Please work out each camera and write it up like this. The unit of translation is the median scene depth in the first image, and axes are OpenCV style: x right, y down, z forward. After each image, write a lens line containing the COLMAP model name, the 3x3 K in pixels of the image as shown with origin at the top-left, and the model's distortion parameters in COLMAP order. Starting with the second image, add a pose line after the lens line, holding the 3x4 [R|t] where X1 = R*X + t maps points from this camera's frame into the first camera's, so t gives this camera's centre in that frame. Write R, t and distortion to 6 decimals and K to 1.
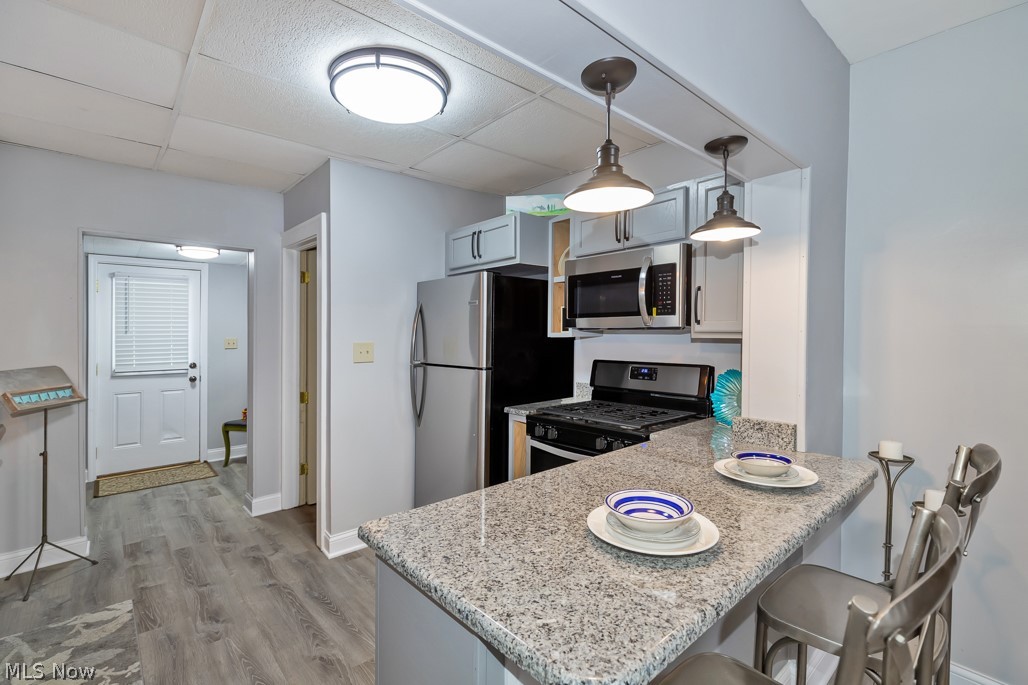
lens RADIAL K [[461.8, 0, 518.8], [0, 461.8, 338.8], [0, 0, 1]] dist [0.013737, -0.000800]
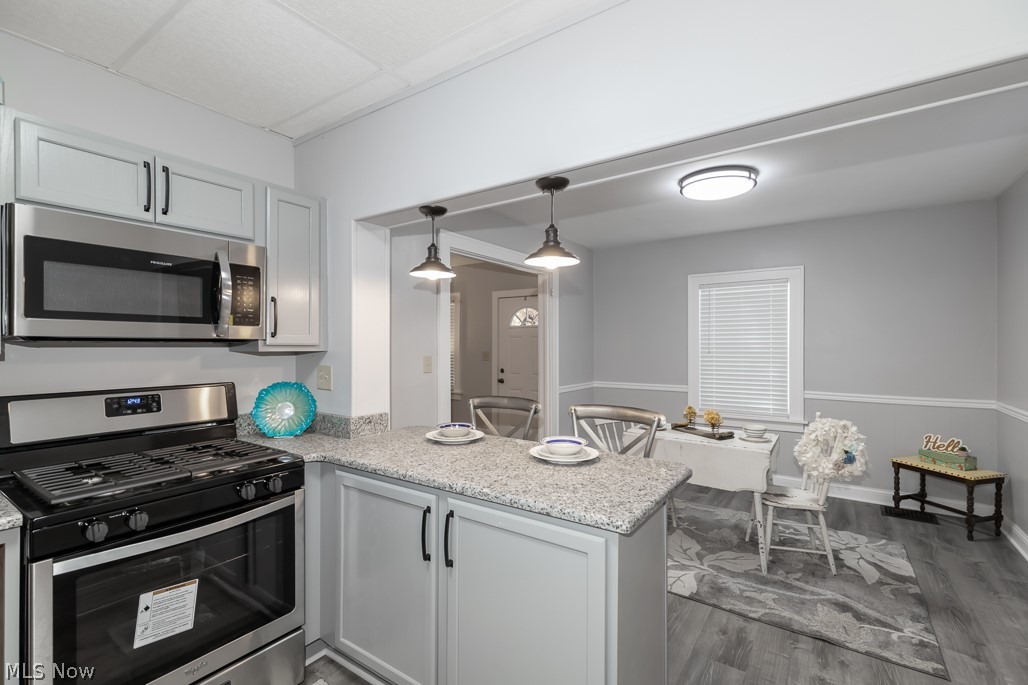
lens RADIAL K [[461.8, 0, 517.5], [0, 461.8, 346.3], [0, 0, 1]] dist [0.013737, -0.000800]
pose [[-0.235107, 0.003644, 0.971963, -0.792869], [0.013833, 0.999904, -0.000402, -0.006272], [-0.971871, 0.013351, -0.235135, 0.890101]]
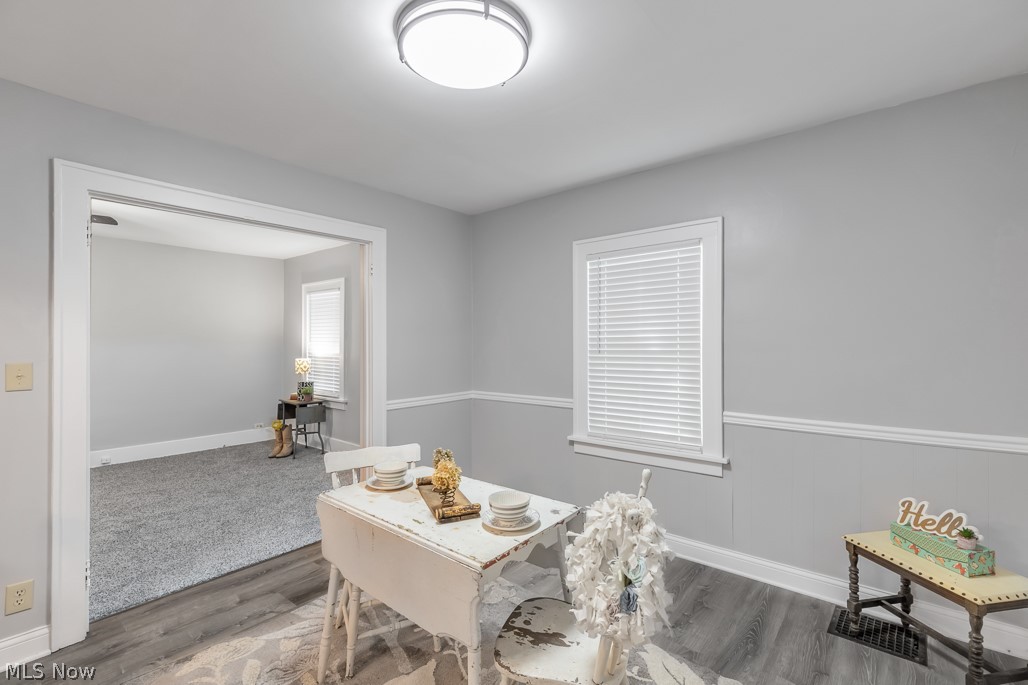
lens RADIAL K [[461.8, 0, 514.8], [0, 461.8, 343.4], [0, 0, 1]] dist [0.013737, -0.000800]
pose [[-0.141499, 0.002935, 0.989934, -0.623453], [0.020074, 0.999798, -0.000095, -0.003229], [-0.989735, 0.019859, -0.141529, 0.555949]]
